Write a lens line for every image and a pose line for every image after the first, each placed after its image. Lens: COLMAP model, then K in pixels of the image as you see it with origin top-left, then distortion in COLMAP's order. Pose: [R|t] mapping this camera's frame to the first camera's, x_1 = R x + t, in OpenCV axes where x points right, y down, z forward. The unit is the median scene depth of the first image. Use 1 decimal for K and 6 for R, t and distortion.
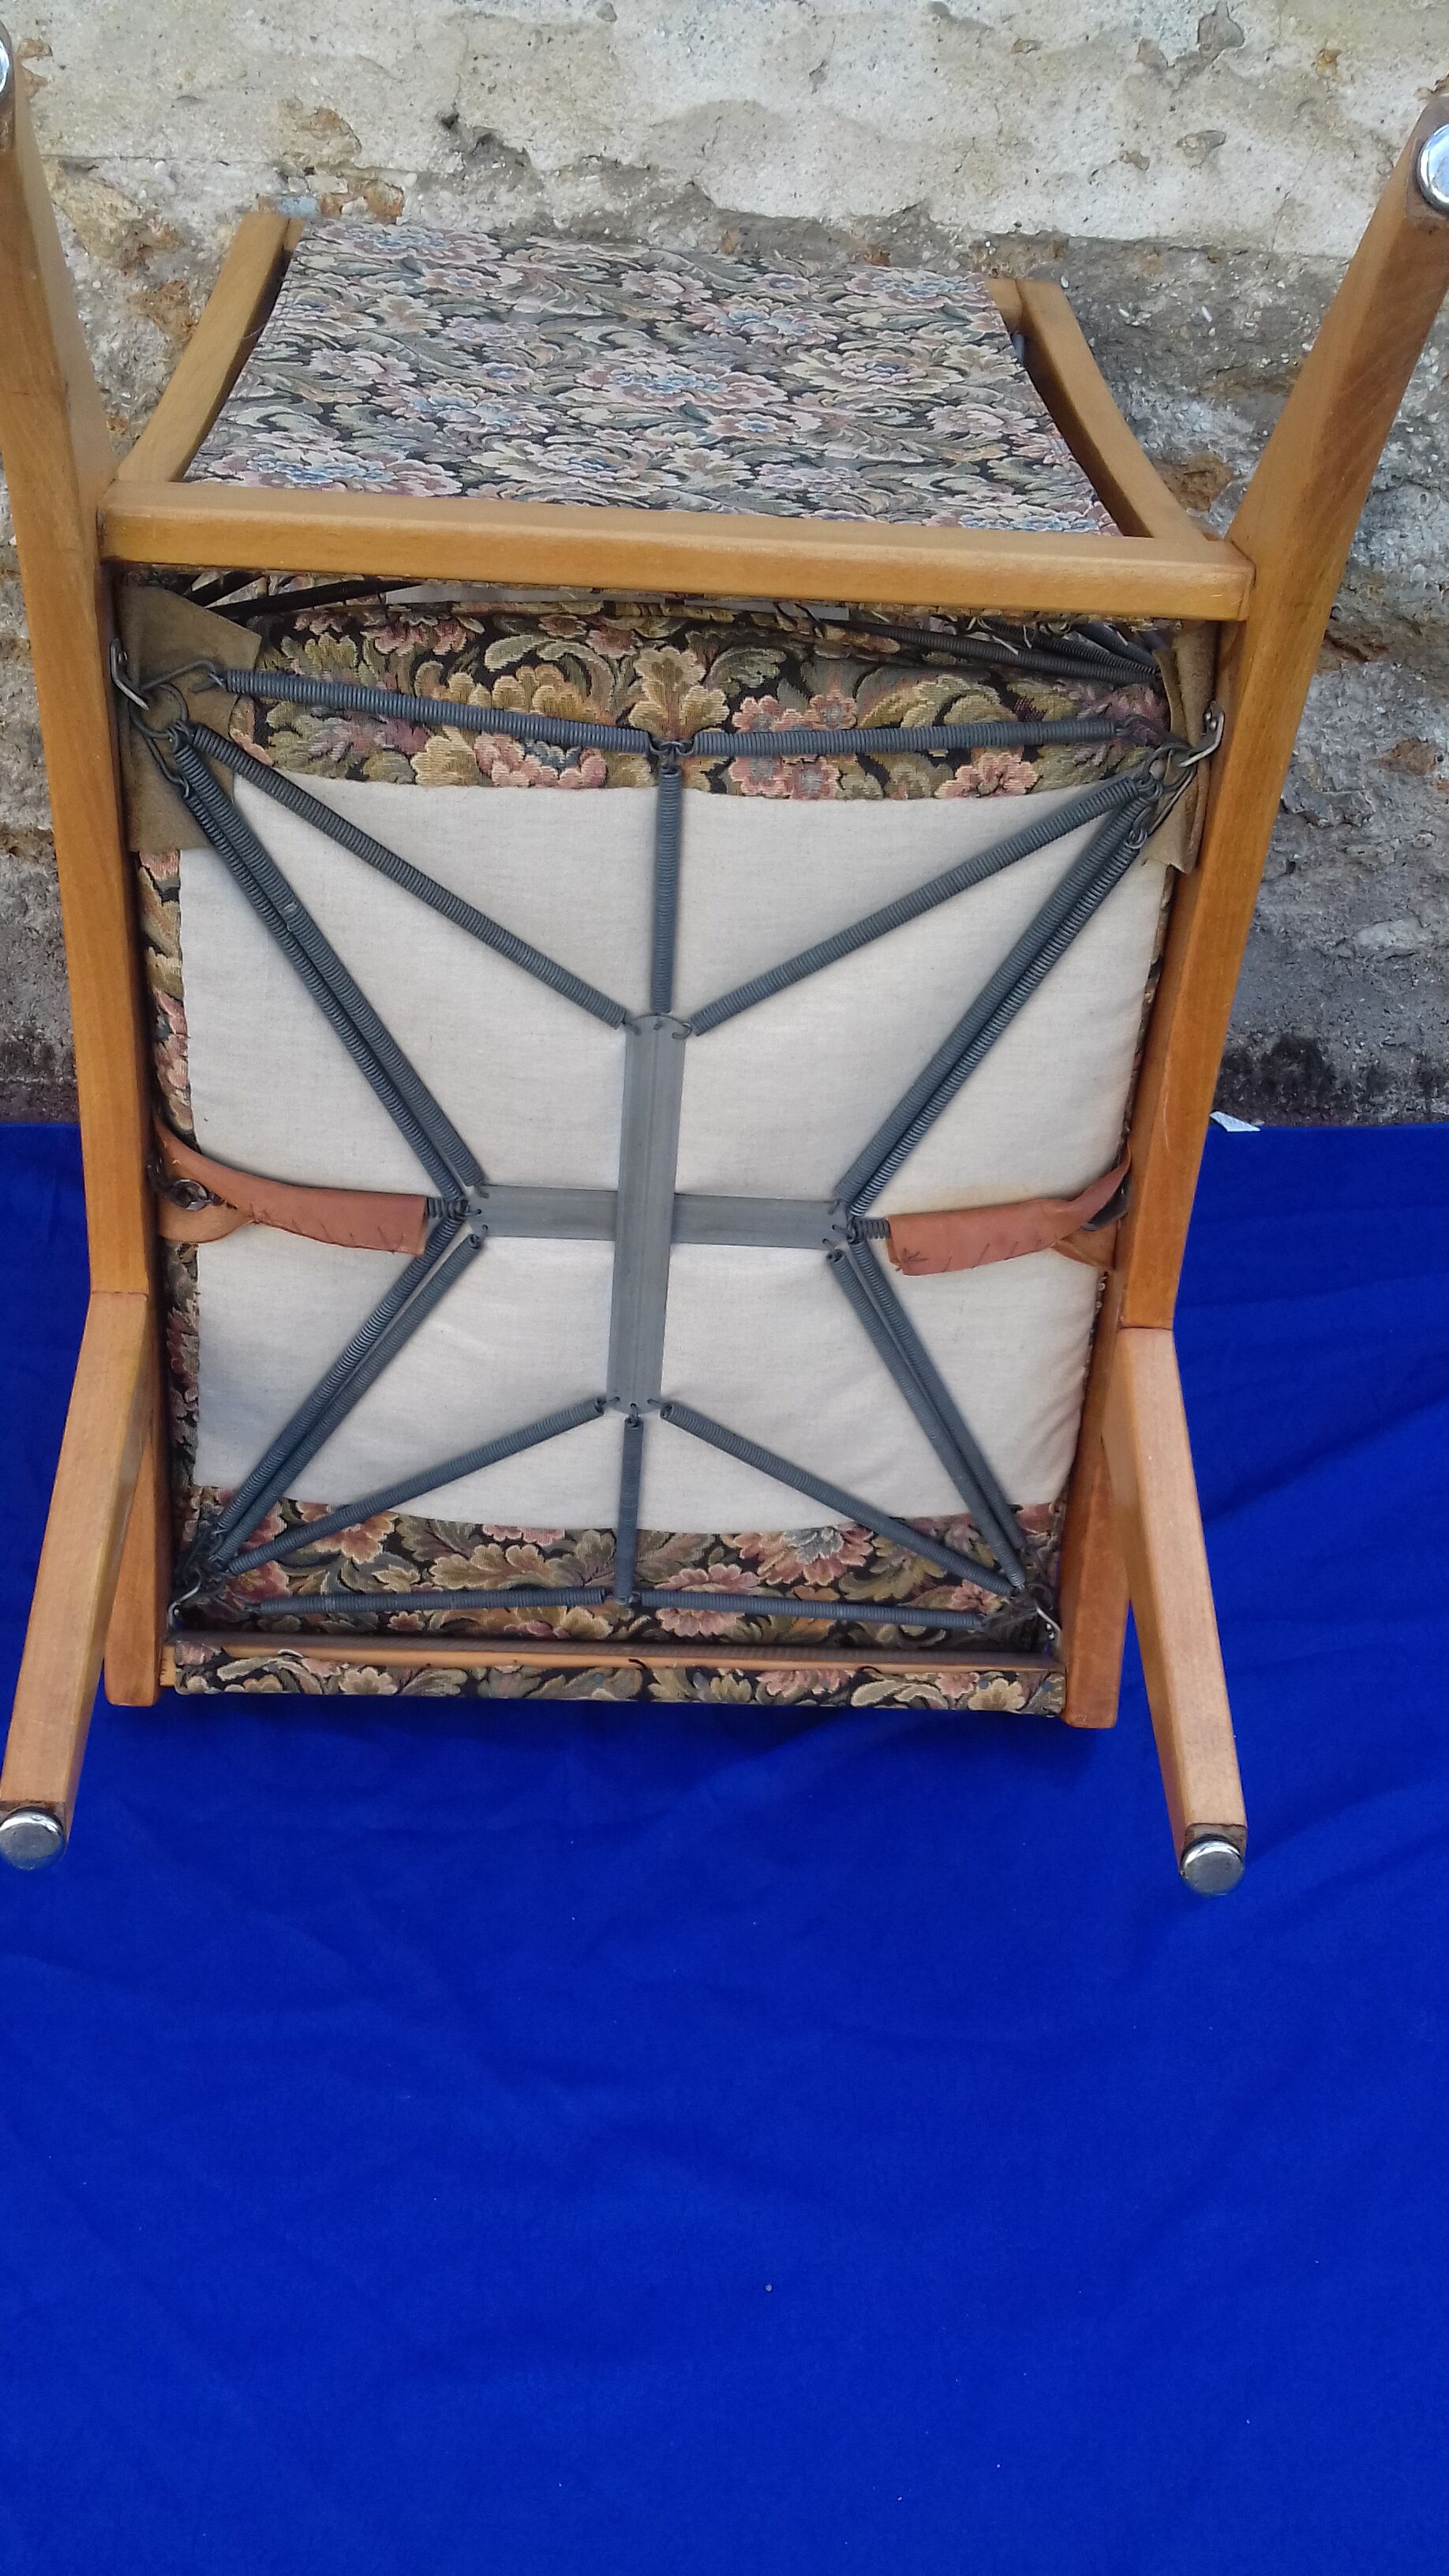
lens RADIAL K [[2238.3, 0, 684.7], [0, 2238.3, 1254.3], [0, 0, 1]] dist [0.074240, -0.143260]
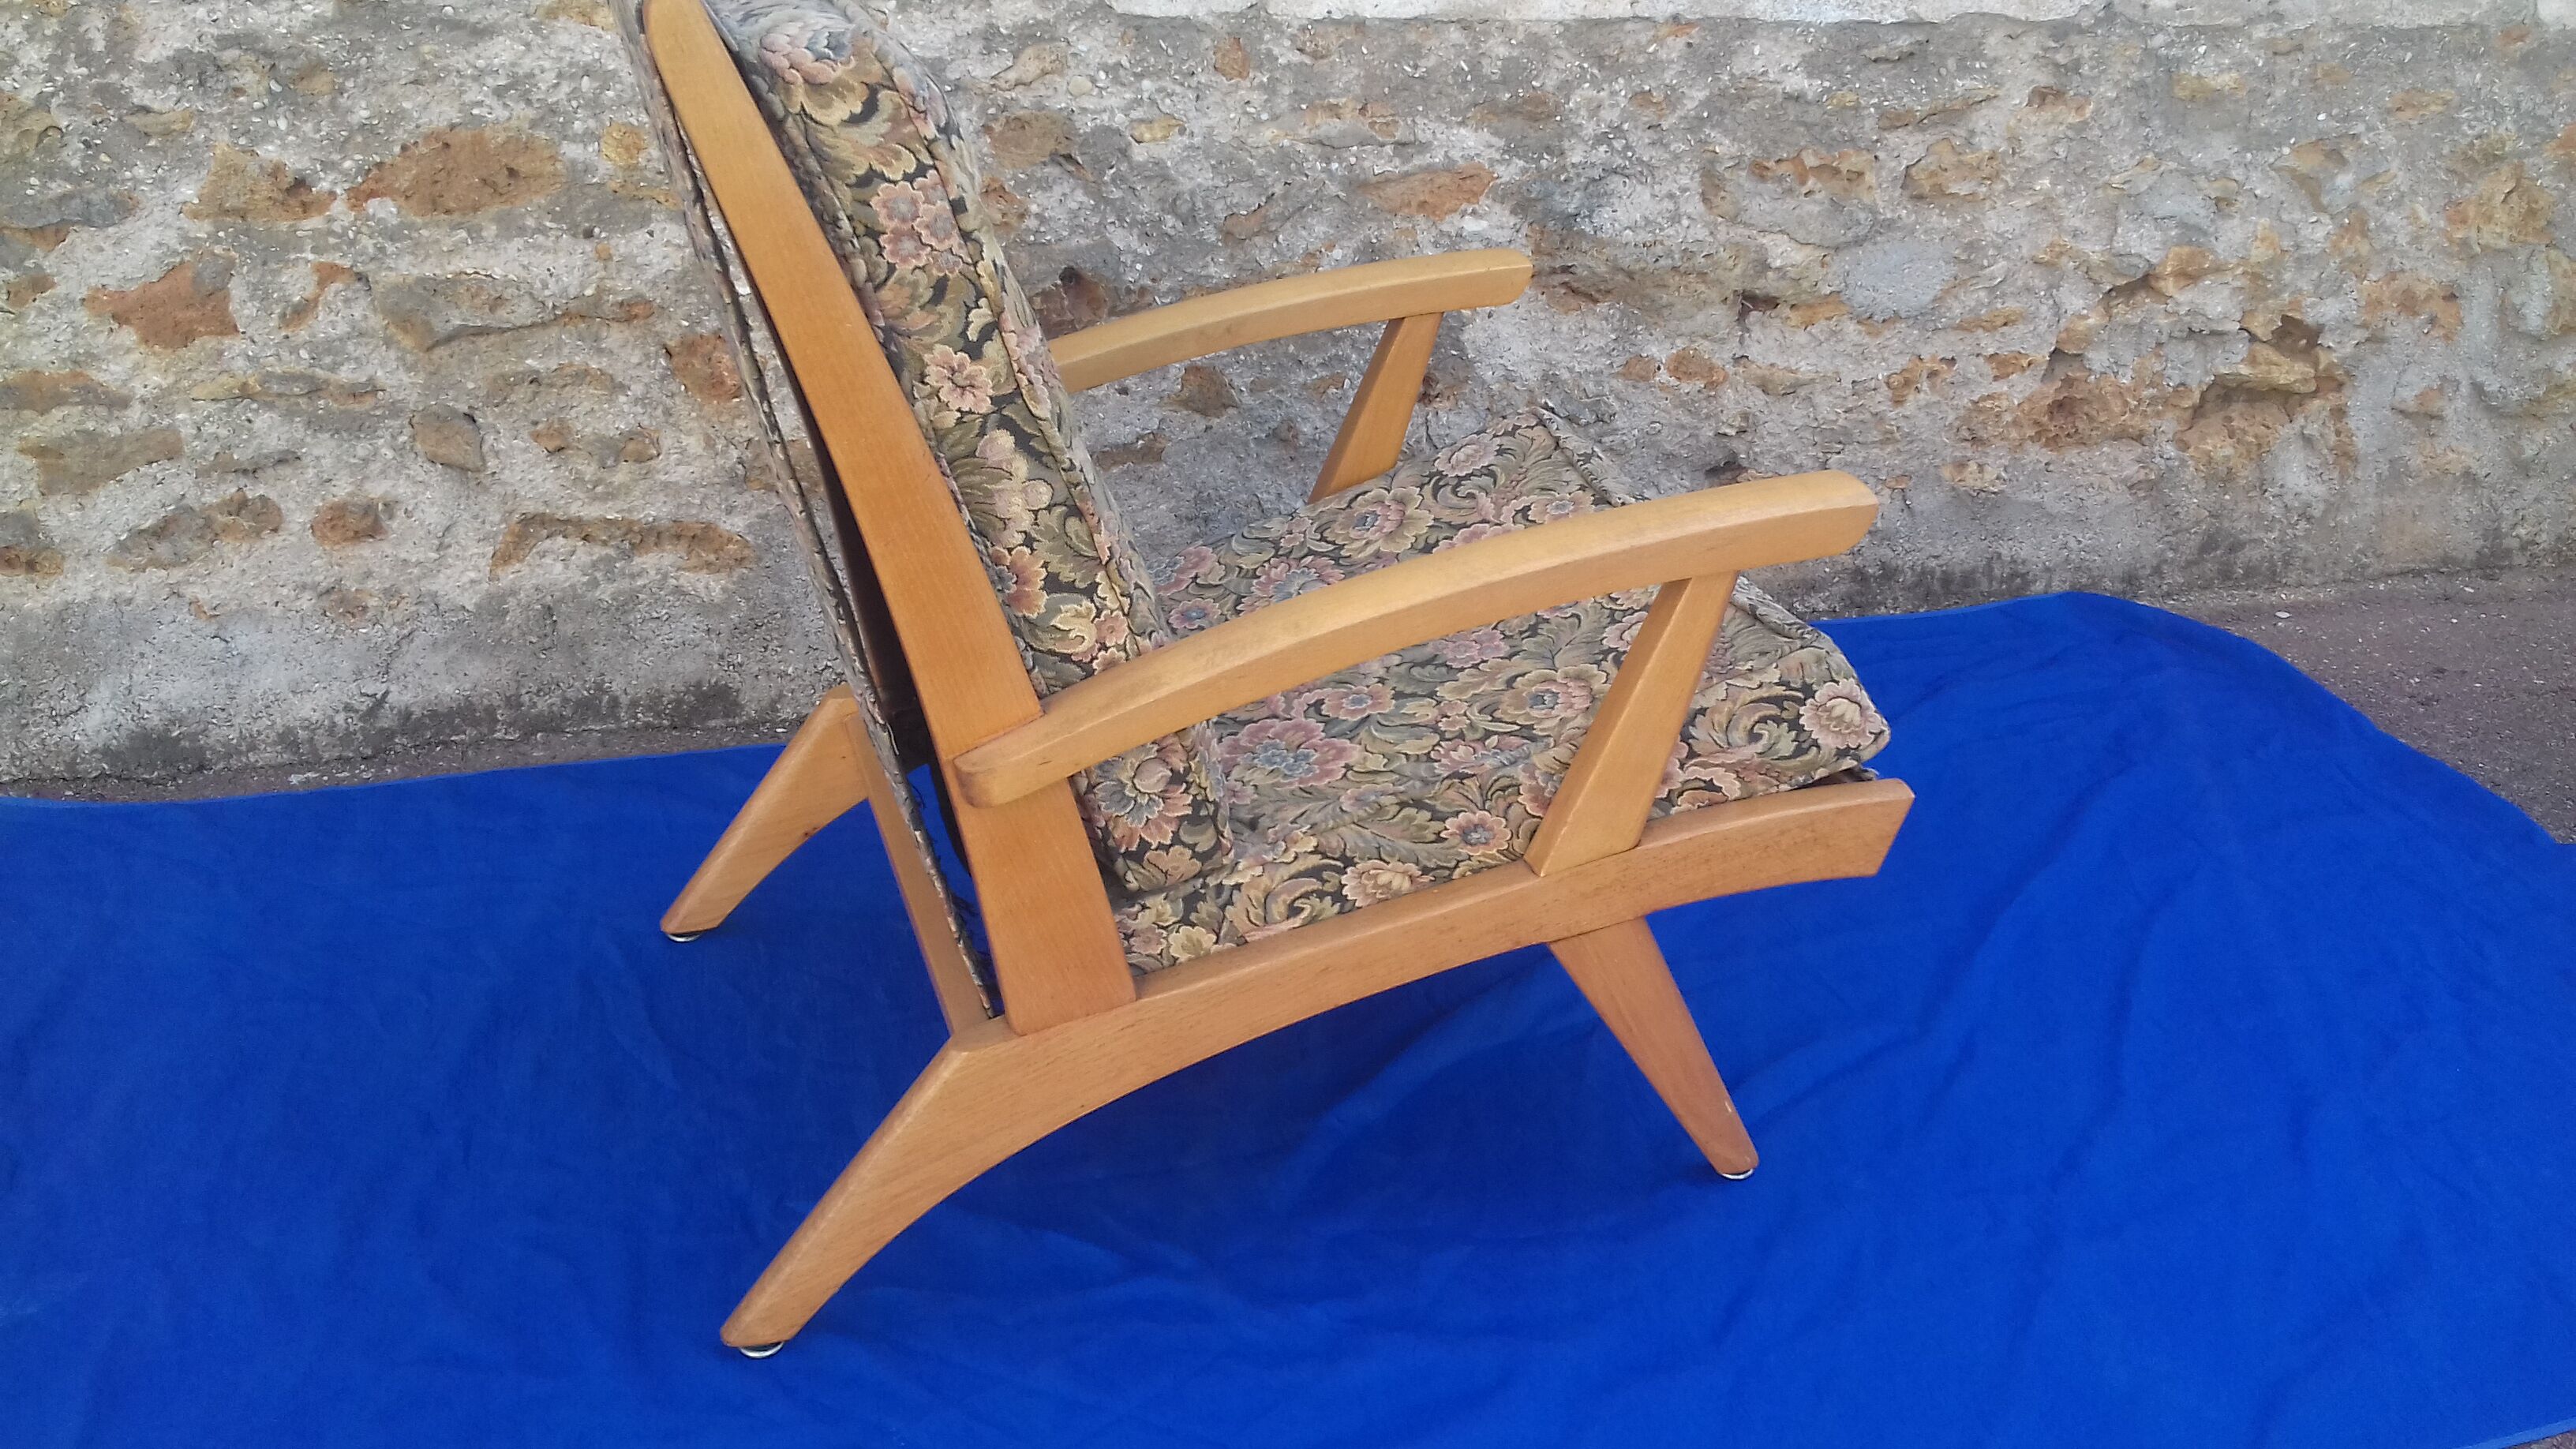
lens RADIAL K [[2238.3, 0, 1269.2], [0, 2238.3, 739.4], [0, 0, 1]] dist [0.074240, -0.143260]
pose [[0.974353, -0.116805, 0.192334, -0.207752], [0.134060, 0.987800, -0.079245, 0.089470], [-0.180731, 0.102997, 0.978125, -0.299113]]
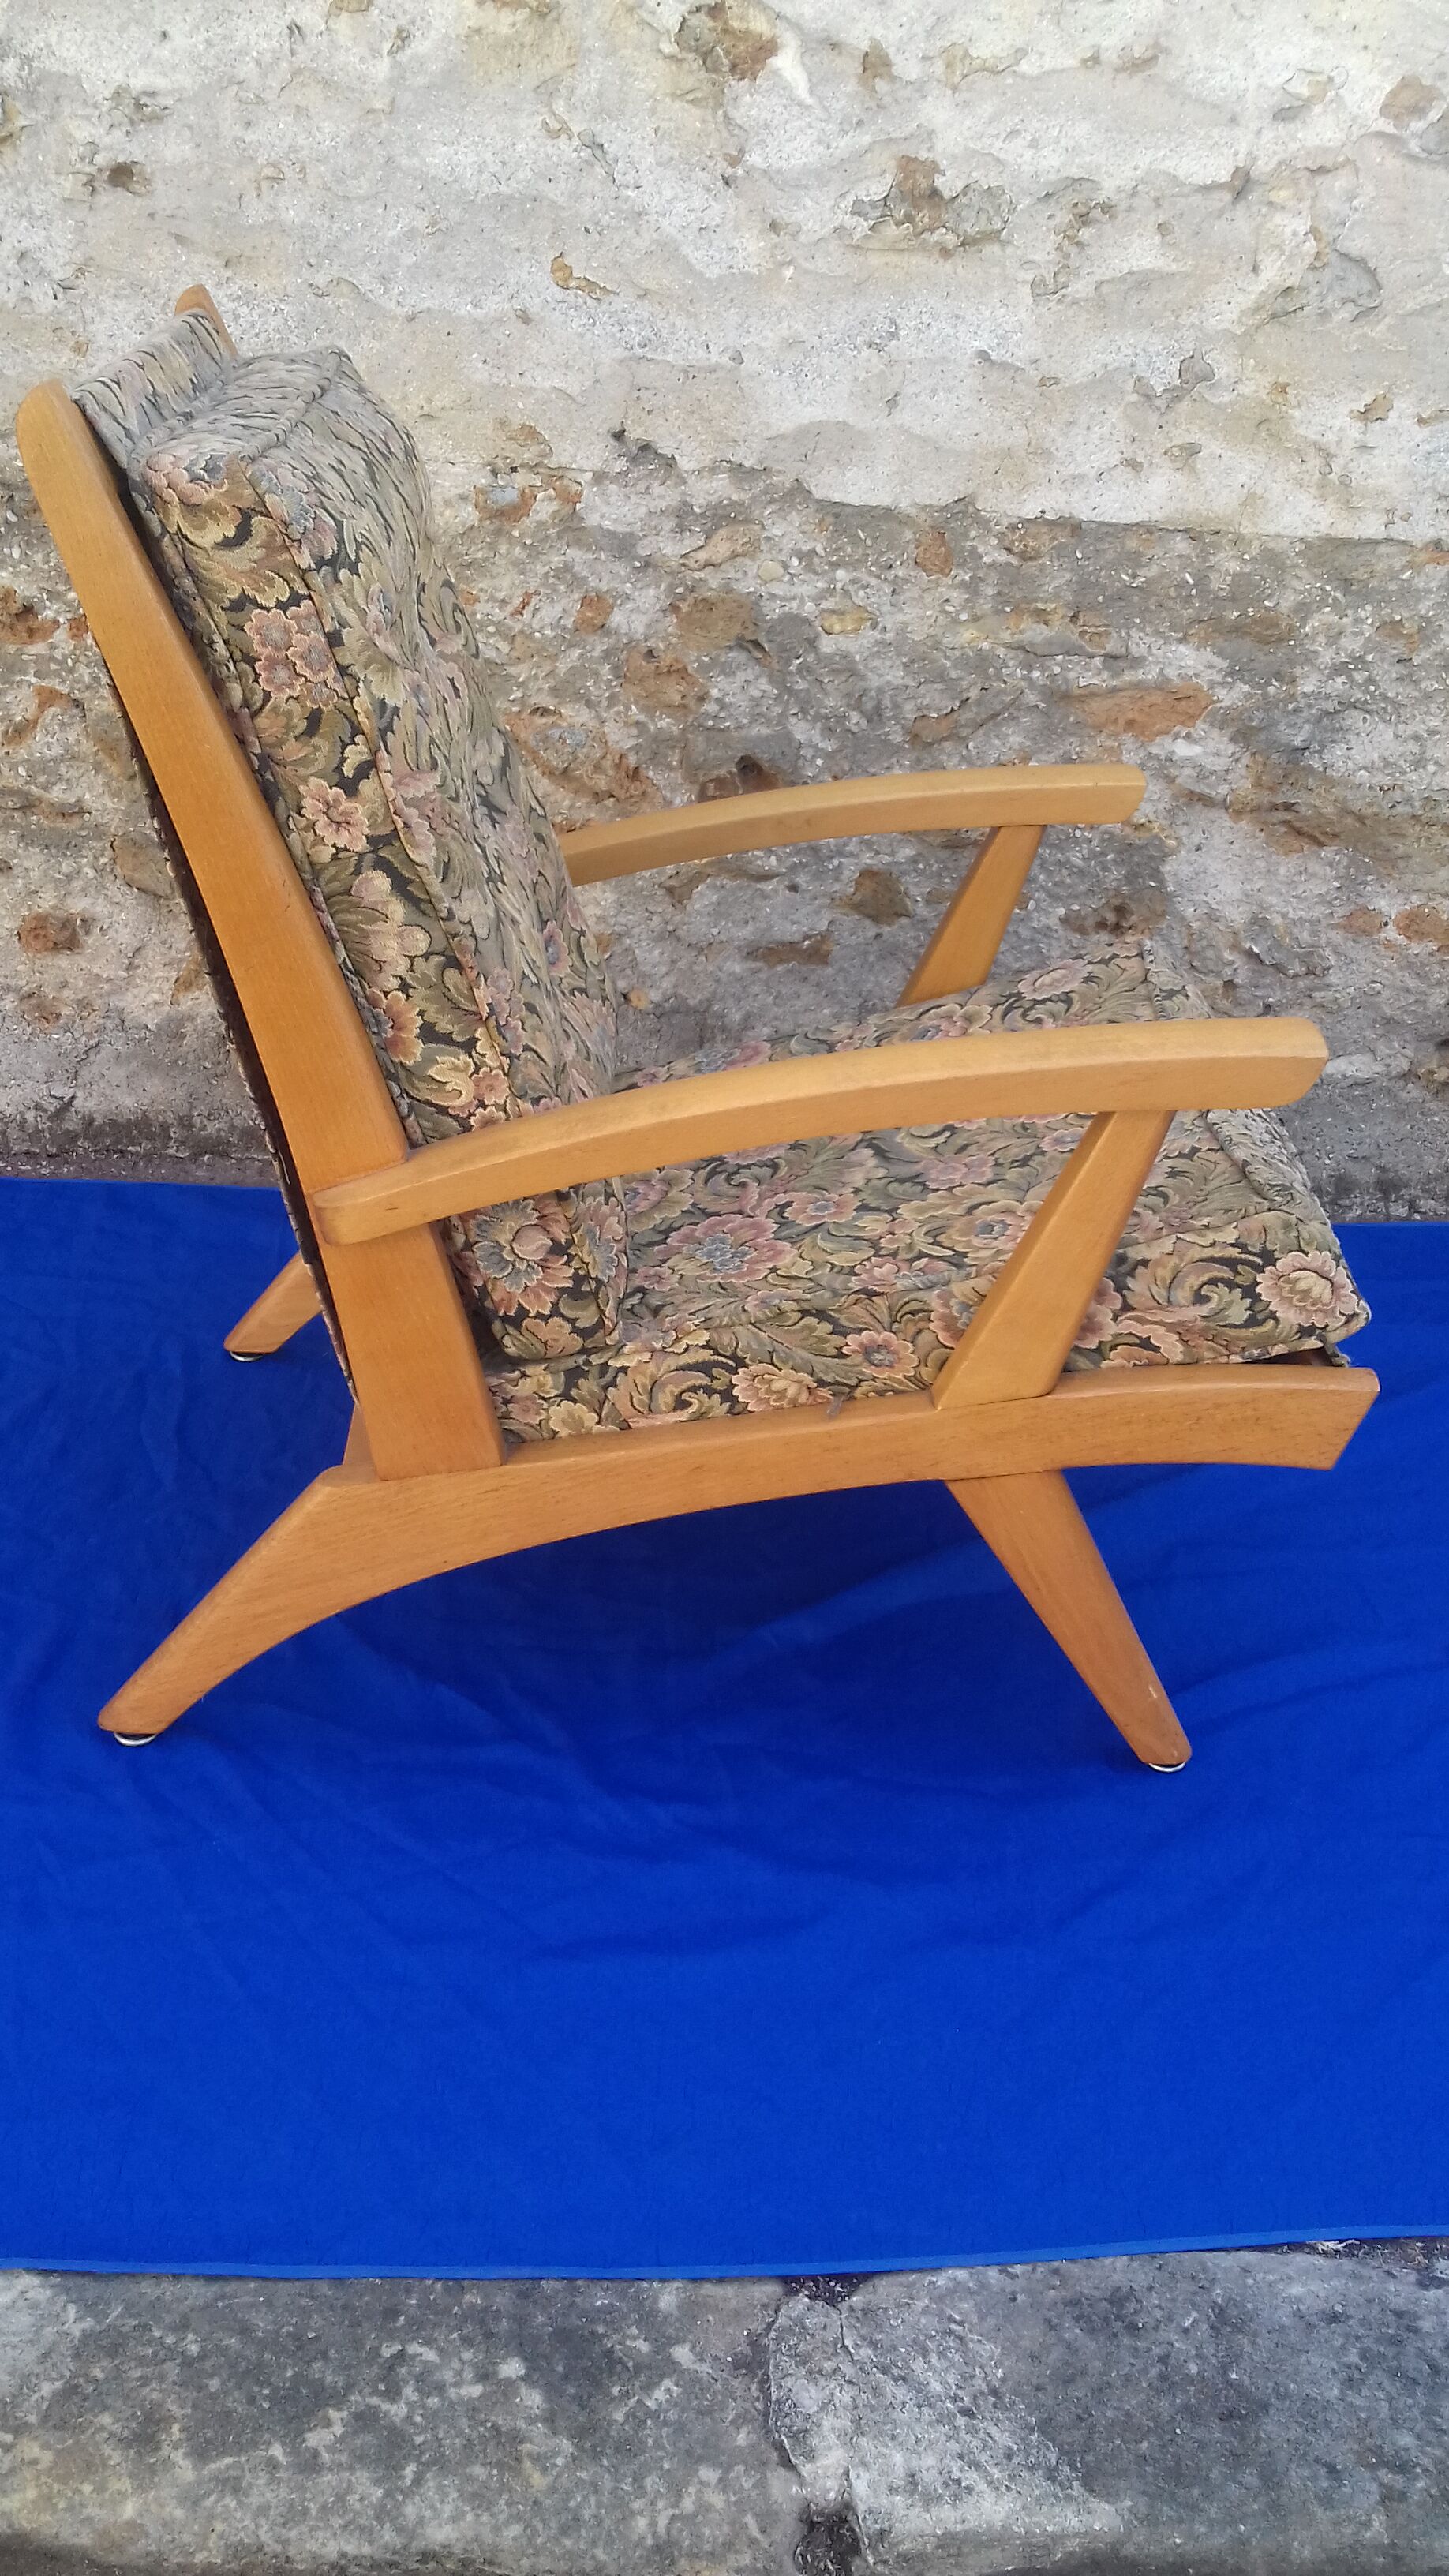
lens RADIAL K [[2238.3, 0, 706.1], [0, 2238.3, 1319.4], [0, 0, 1]] dist [0.074240, -0.143260]
pose [[0.998321, 0.026862, -0.051328, 0.031237], [-0.030557, 0.996891, -0.072622, 0.119425], [0.049217, 0.074069, 0.996038, -0.294357]]
